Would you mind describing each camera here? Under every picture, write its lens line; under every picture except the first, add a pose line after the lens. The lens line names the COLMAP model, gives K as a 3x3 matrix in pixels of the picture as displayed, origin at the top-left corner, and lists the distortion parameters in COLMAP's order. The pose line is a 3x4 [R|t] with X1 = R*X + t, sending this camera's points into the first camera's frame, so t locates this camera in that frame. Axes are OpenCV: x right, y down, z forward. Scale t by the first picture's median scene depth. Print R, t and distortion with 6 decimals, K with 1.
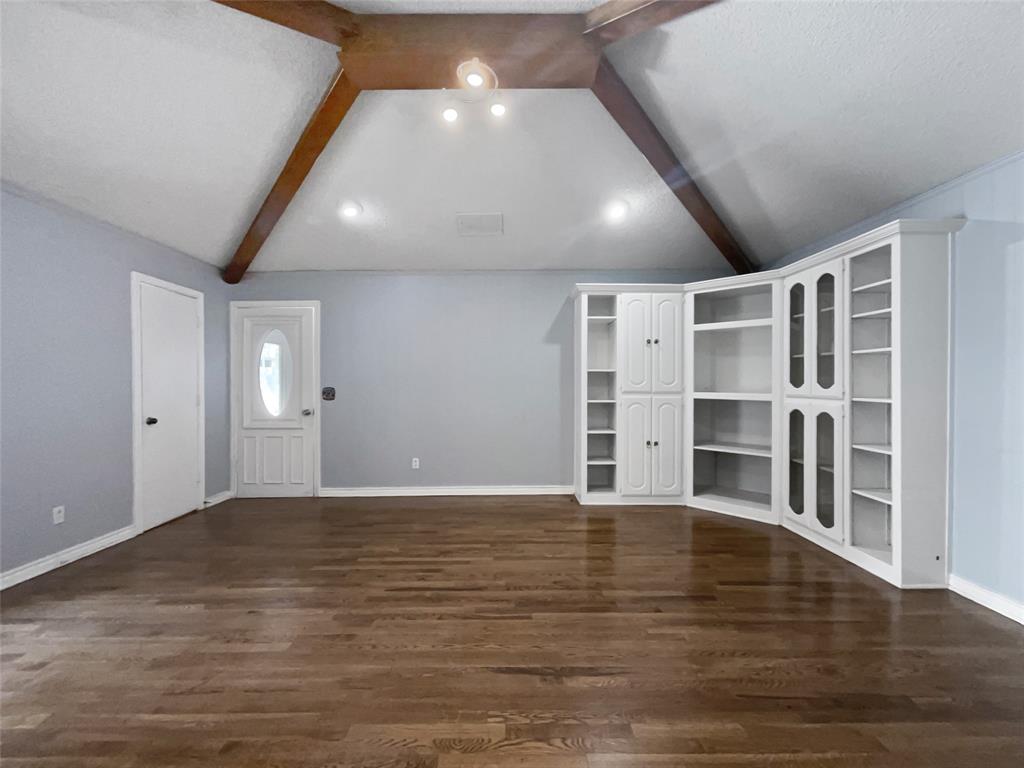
lens RADIAL K [[382.8, 0, 511.6], [0, 382.8, 369.2], [0, 0, 1]] dist [-0.003751, -0.000027]
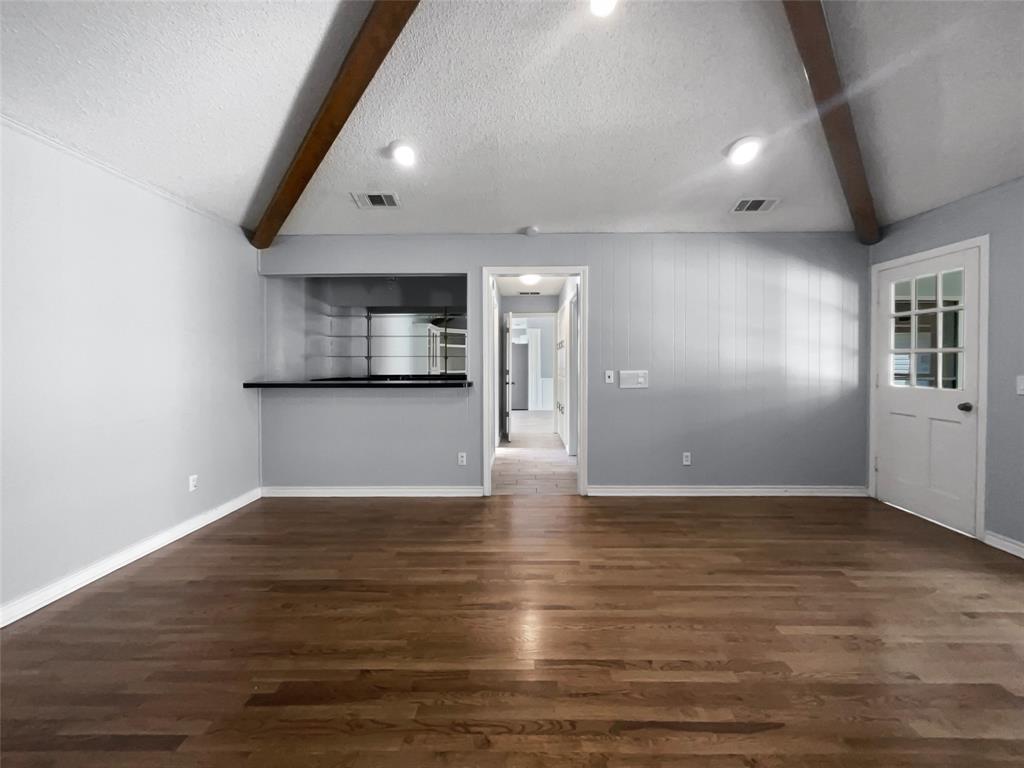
lens RADIAL K [[382.8, 0, 511.6], [0, 382.8, 369.2], [0, 0, 1]] dist [-0.003751, -0.000027]
pose [[-0.999296, -0.000557, 0.037522, 0.070997], [-0.001328, 0.999789, -0.020511, 0.057329], [-0.037502, -0.020546, -0.999085, 1.813528]]
